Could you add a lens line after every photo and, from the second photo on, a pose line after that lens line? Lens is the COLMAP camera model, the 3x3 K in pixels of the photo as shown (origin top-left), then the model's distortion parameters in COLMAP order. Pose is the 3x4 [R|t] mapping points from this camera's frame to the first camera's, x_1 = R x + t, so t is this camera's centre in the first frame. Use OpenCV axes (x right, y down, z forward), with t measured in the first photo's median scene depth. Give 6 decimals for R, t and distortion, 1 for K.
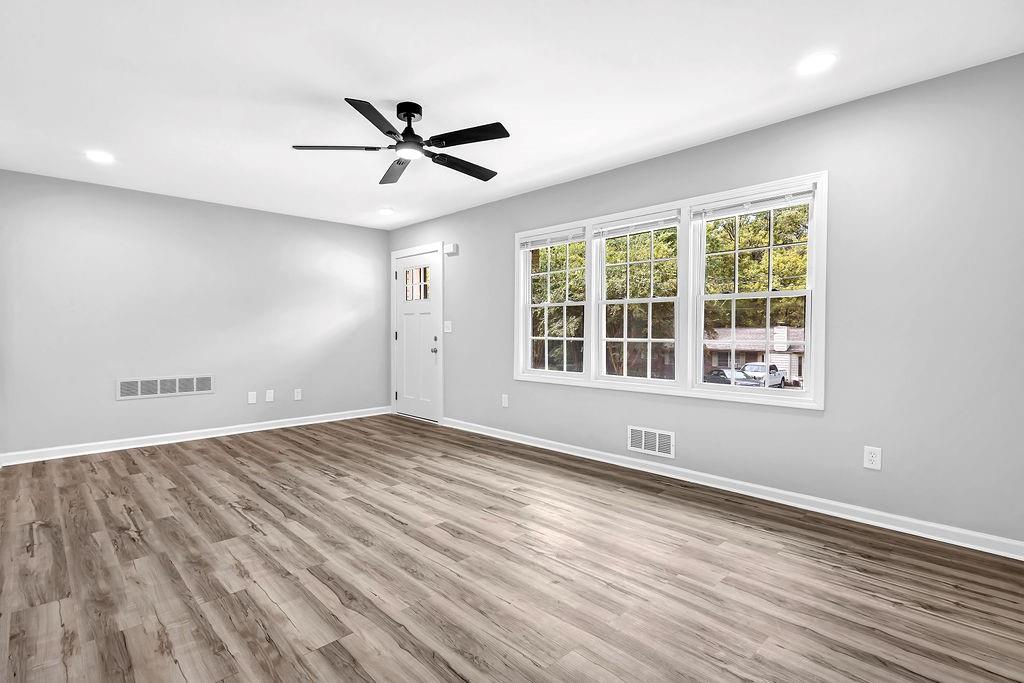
lens RADIAL K [[481.7, 0, 508.9], [0, 481.7, 339.0], [0, 0, 1]] dist [0.012722, -0.000525]
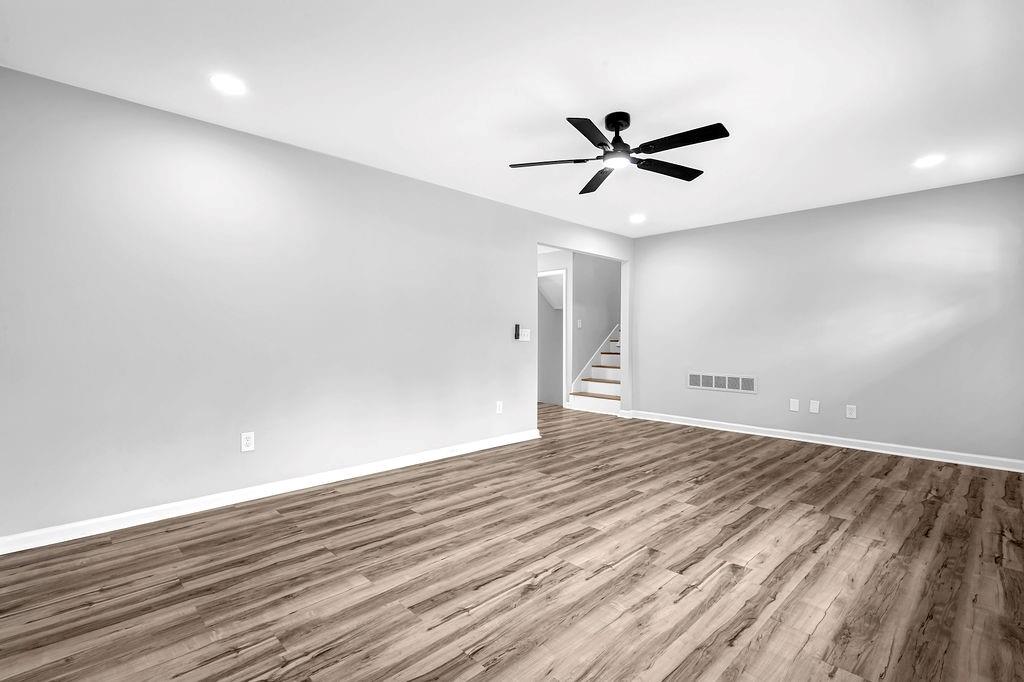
lens RADIAL K [[481.7, 0, 509.2], [0, 481.7, 338.8], [0, 0, 1]] dist [0.012722, -0.000525]
pose [[0.013912, 0.007529, -0.999875, 0.742538], [-0.021551, 0.999742, 0.007228, -0.012157], [0.999671, 0.021448, 0.014070, 0.697767]]
